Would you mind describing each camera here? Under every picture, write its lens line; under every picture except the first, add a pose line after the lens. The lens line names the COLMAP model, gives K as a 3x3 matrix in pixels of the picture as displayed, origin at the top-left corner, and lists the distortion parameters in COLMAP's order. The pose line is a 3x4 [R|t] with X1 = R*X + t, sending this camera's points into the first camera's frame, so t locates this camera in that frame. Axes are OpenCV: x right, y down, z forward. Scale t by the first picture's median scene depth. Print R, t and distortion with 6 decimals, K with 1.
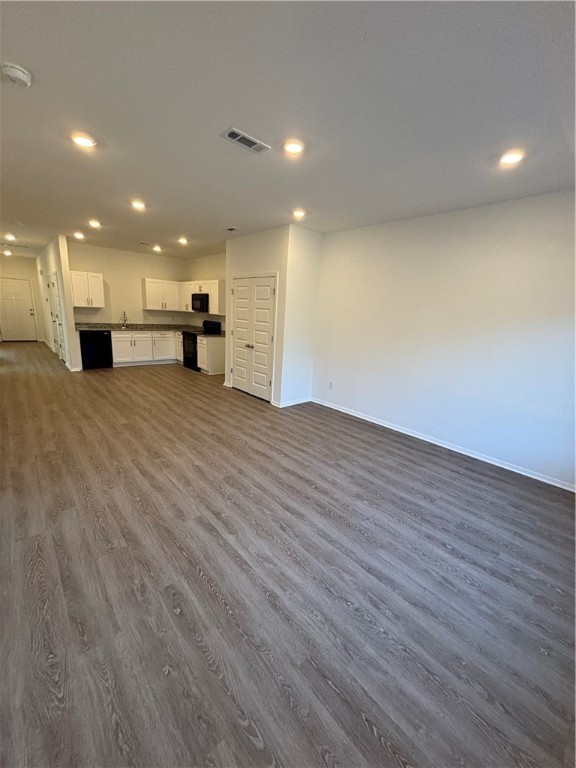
lens RADIAL K [[309.3, 0, 297.8], [0, 309.3, 387.8], [0, 0, 1]] dist [-0.000610, 0.000697]
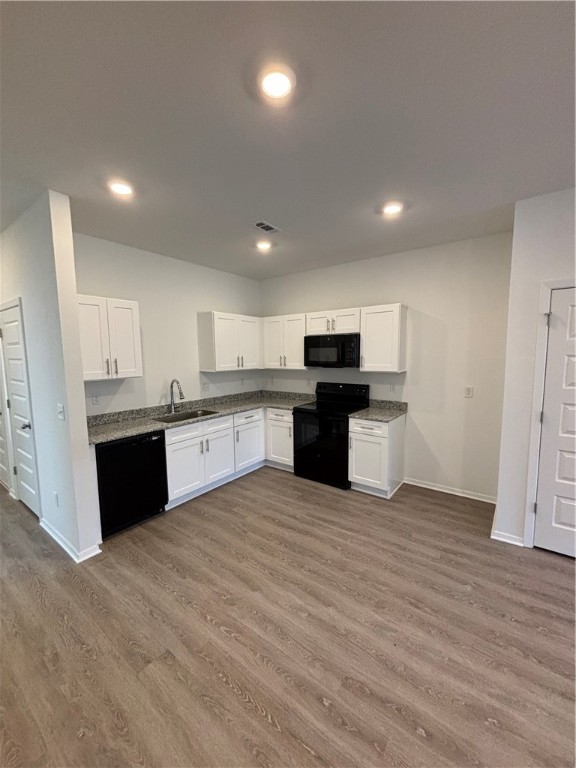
lens RADIAL K [[309.3, 0, 294.0], [0, 309.3, 383.5], [0, 0, 1]] dist [-0.000610, 0.000697]
pose [[0.978611, -0.084606, 0.187515, -0.736833], [0.109747, 0.985681, -0.128019, -0.251404], [-0.173998, 0.145860, 0.973884, 0.796731]]
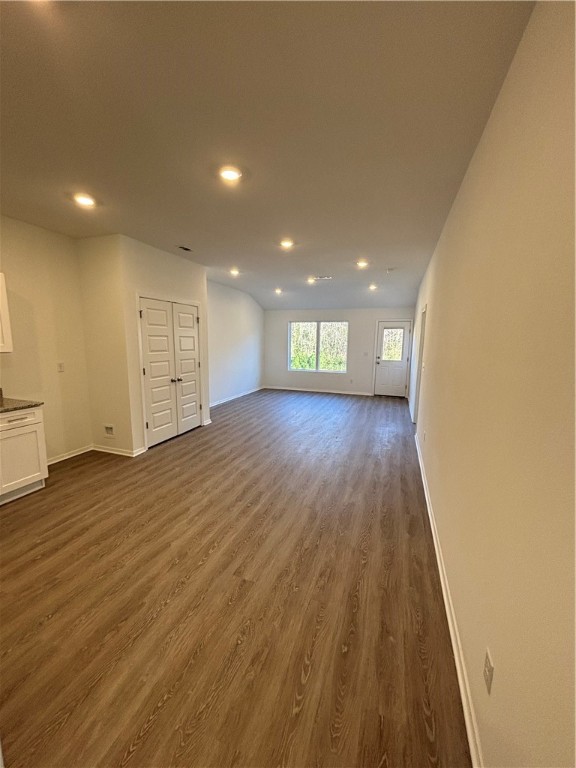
lens RADIAL K [[309.3, 0, 285.9], [0, 309.3, 383.3], [0, 0, 1]] dist [-0.000610, 0.000697]
pose [[-0.464664, -0.188927, 0.865098, -1.182967], [0.172686, 0.938881, 0.297794, -0.373935], [-0.868486, 0.287764, -0.403639, 1.233904]]
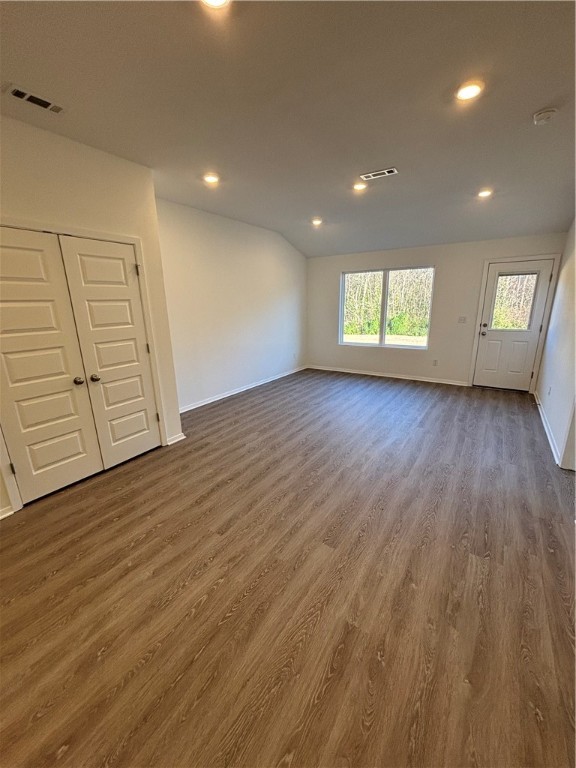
lens RADIAL K [[309.3, 0, 287.6], [0, 309.3, 383.9], [0, 0, 1]] dist [-0.000610, 0.000697]
pose [[-0.233846, -0.303740, 0.923612, -0.769039], [0.237848, 0.903216, 0.357252, -0.257971], [-0.942732, 0.303221, -0.138970, 0.878165]]
